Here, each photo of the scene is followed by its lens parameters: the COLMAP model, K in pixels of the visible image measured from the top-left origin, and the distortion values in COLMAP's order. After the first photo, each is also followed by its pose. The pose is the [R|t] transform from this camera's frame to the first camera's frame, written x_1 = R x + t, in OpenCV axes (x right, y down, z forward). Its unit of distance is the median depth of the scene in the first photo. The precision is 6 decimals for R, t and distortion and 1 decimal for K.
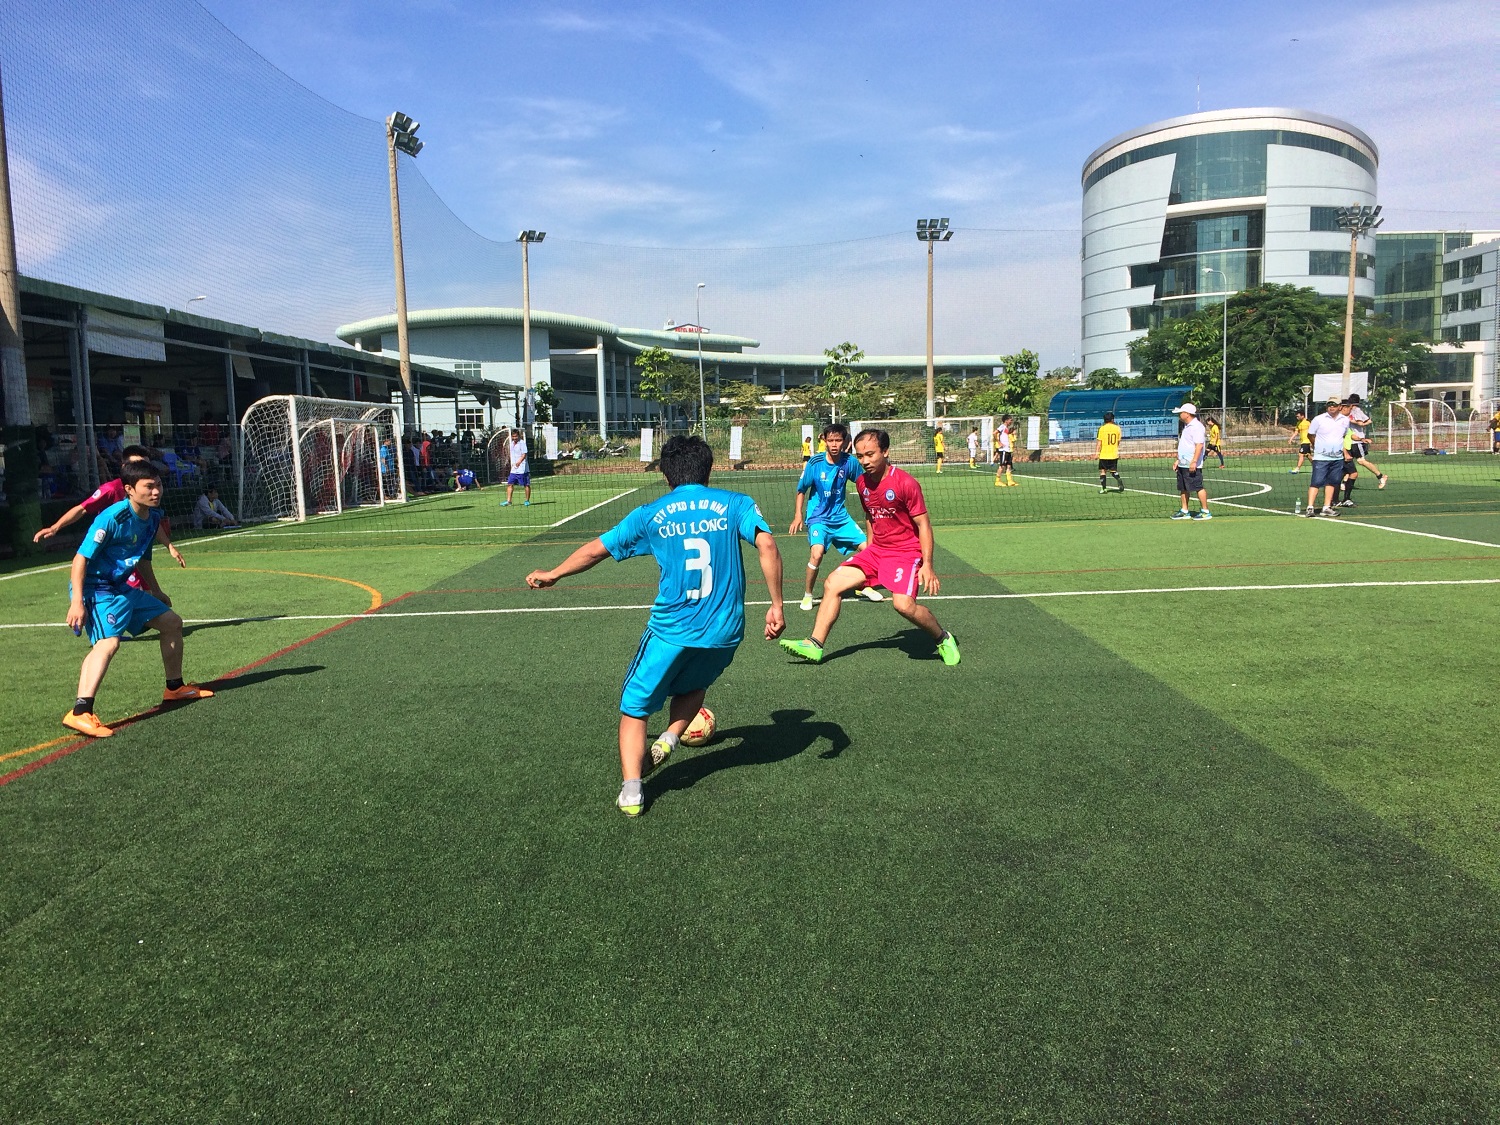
lens RADIAL K [[1249.8, 0, 724.3], [0, 1249.8, 563.5], [0, 0, 1]] dist [0.068826, -0.092755]
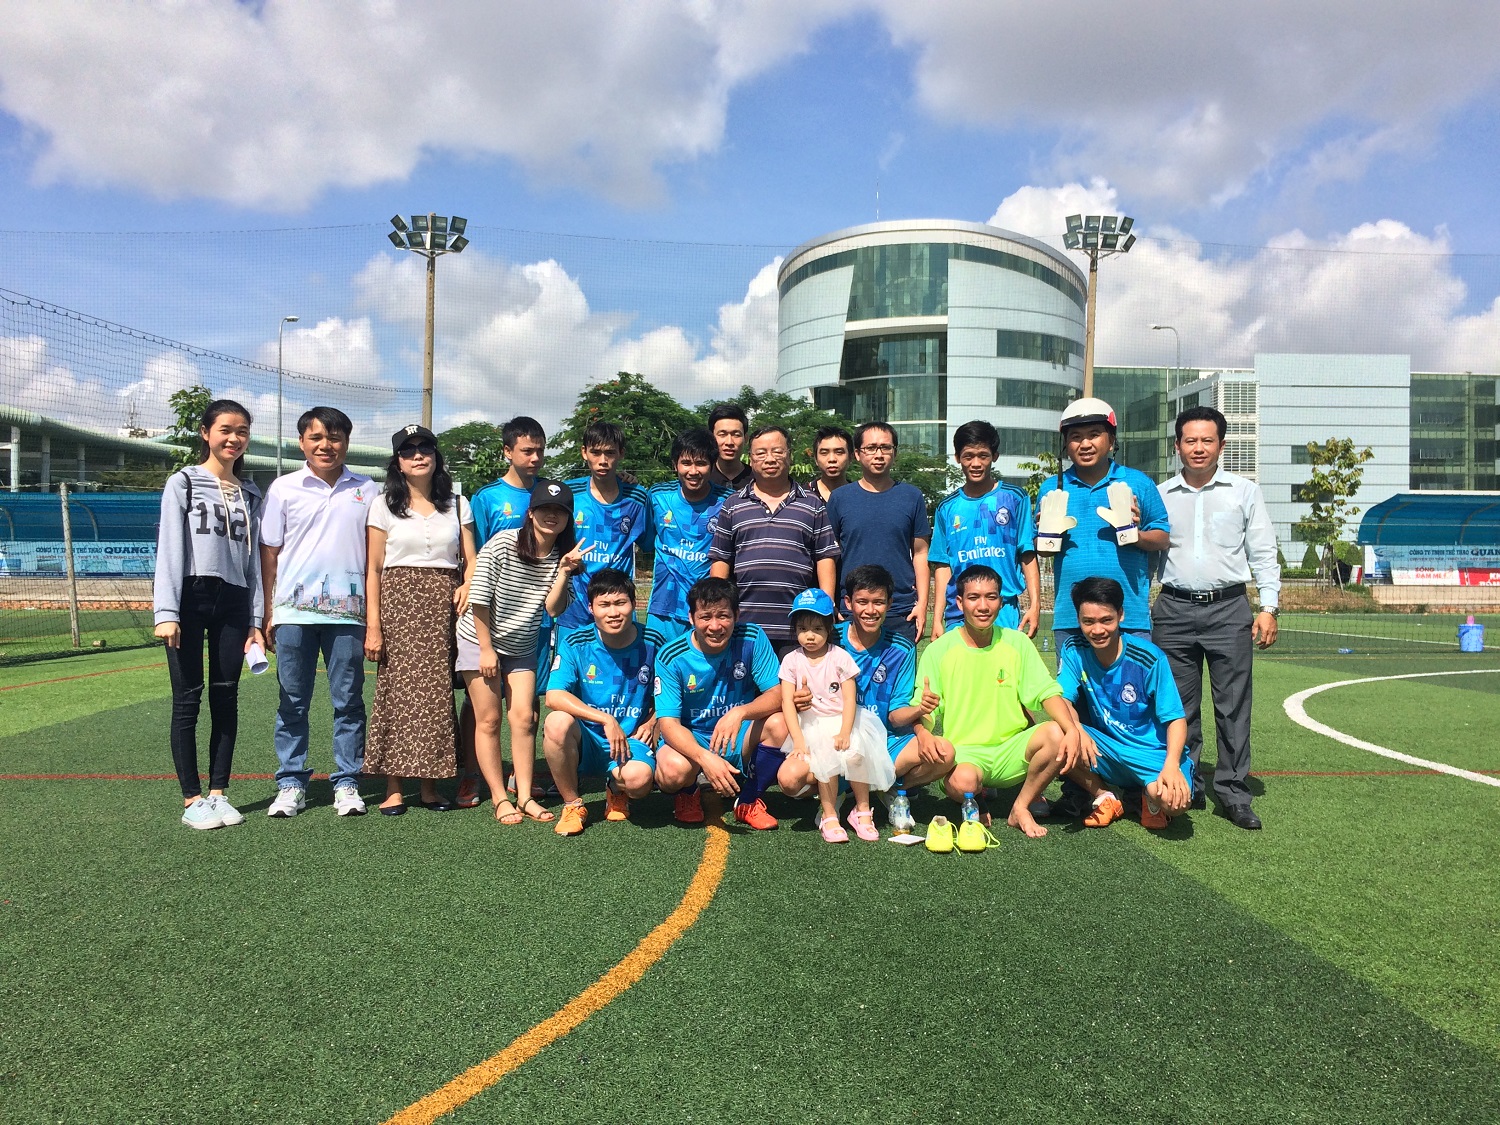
lens RADIAL K [[1268.1, 0, 745.9], [0, 1268.1, 599.4], [0, 0, 1]] dist [0.066711, -0.100004]
pose [[0.996910, 0.031229, 0.072075, 0.222622], [-0.025582, 0.996626, -0.077988, -0.017064], [-0.074267, 0.075903, 0.994346, 0.129268]]
